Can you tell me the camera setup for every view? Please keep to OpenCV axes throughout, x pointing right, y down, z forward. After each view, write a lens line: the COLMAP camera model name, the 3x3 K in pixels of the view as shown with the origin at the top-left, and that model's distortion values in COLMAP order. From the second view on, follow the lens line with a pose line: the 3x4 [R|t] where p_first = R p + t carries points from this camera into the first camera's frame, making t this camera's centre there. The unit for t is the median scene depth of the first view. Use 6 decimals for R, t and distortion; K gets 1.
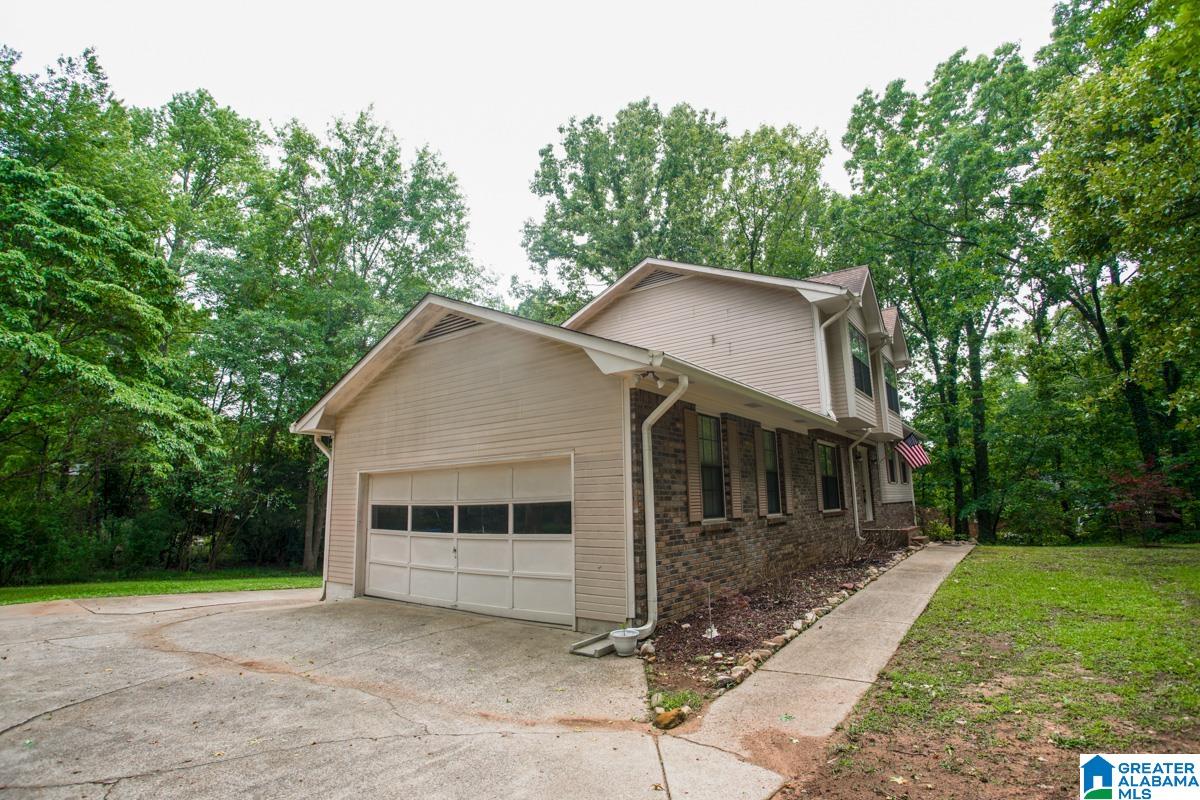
lens RADIAL K [[581.8, 0, 600.0], [0, 581.8, 400.0], [0, 0, 1]] dist [-0.074098, 0.032405]
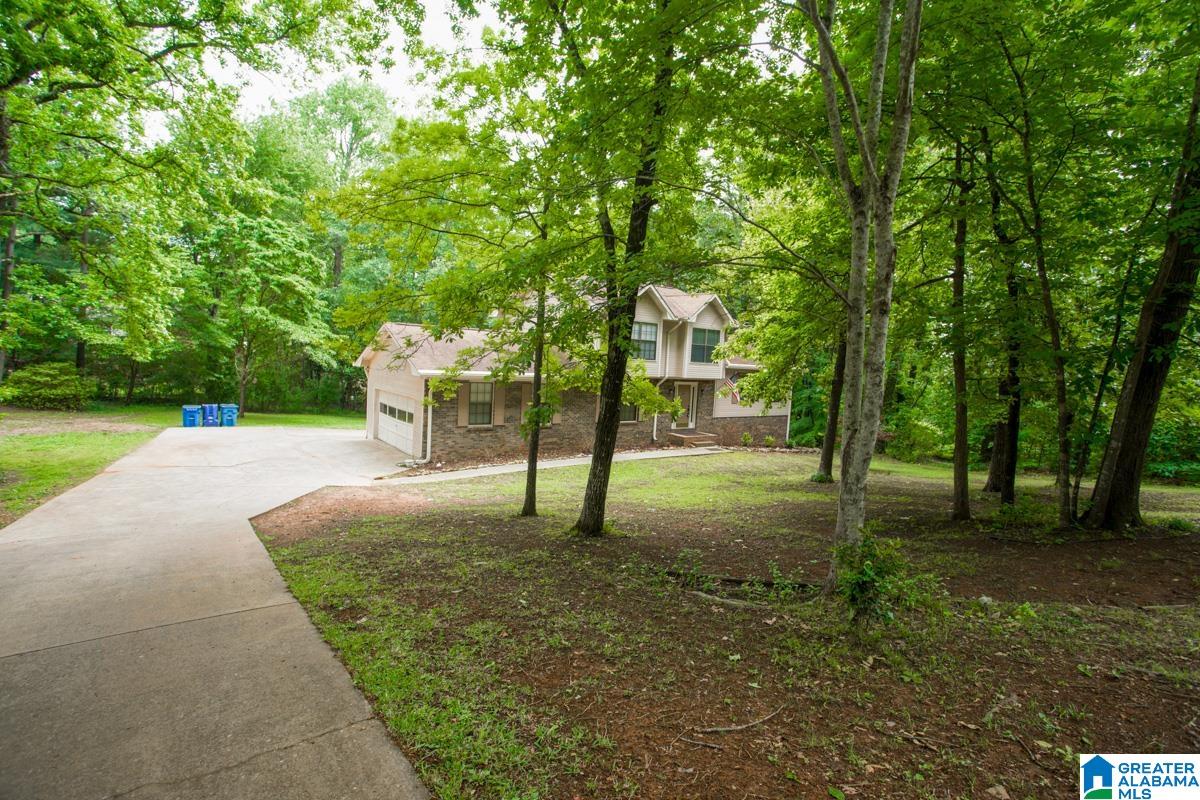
lens RADIAL K [[581.8, 0, 600.0], [0, 581.8, 400.0], [0, 0, 1]] dist [-0.074098, 0.032405]
pose [[0.953783, 0.095527, -0.284909, 0.944374], [-0.022284, 0.967999, 0.249962, -0.360696], [0.299669, -0.232061, 0.925390, -0.756712]]
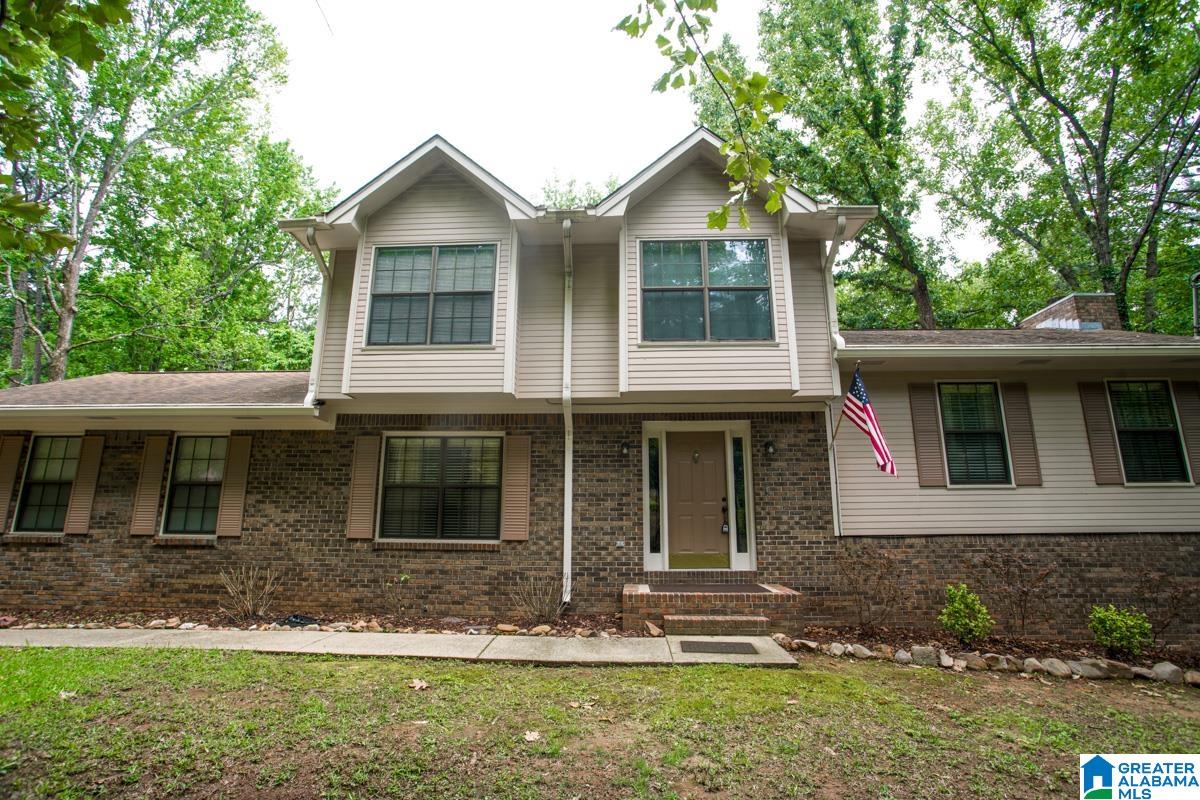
lens RADIAL K [[581.8, 0, 600.0], [0, 581.8, 400.0], [0, 0, 1]] dist [-0.074098, 0.032405]
pose [[0.556867, -0.159758, -0.815093, 1.143538], [0.133468, 0.985787, -0.102029, 0.143252], [0.819808, -0.051972, 0.570275, 0.879889]]
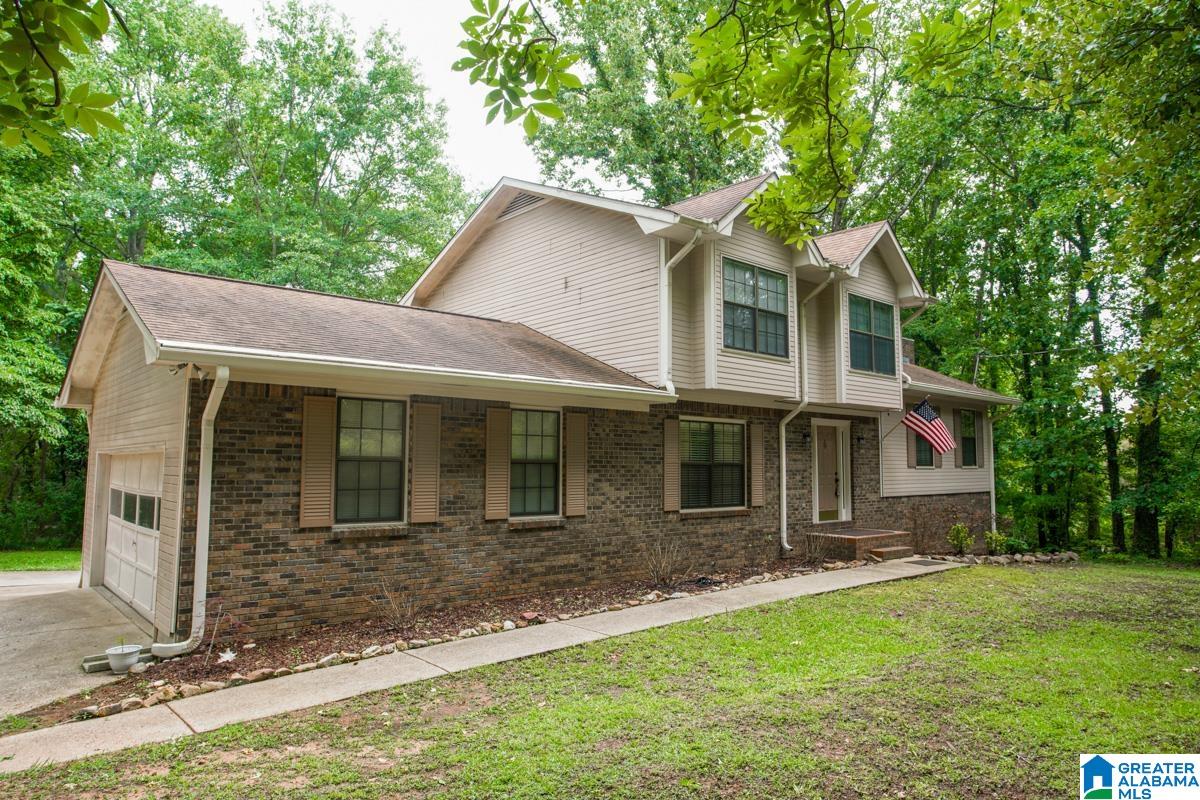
lens RADIAL K [[761.8, 0, 600.0], [0, 761.8, 400.0], [0, 0, 1]] dist [-0.027462, 0.003831]
pose [[0.975634, 0.007418, -0.219280, 0.524790], [0.013078, 0.995685, 0.091870, -0.048144], [0.219015, -0.092500, 0.971327, 0.012793]]
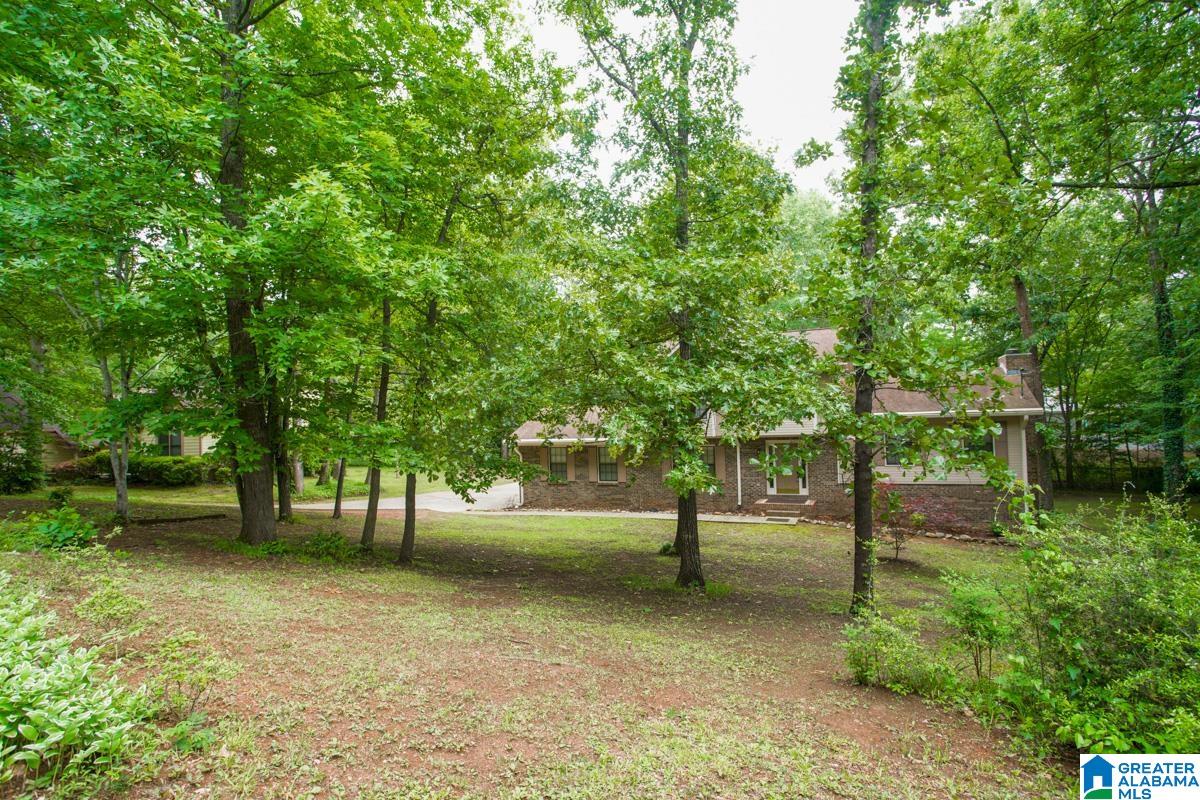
lens RADIAL K [[633.6, 0, 600.0], [0, 633.6, 400.0], [0, 0, 1]] dist [-0.072065, 0.000243]
pose [[0.205384, -0.008974, -0.978640, 2.503879], [0.199767, 0.979289, 0.032944, -0.203600], [0.958076, -0.202267, 0.202924, 0.414272]]
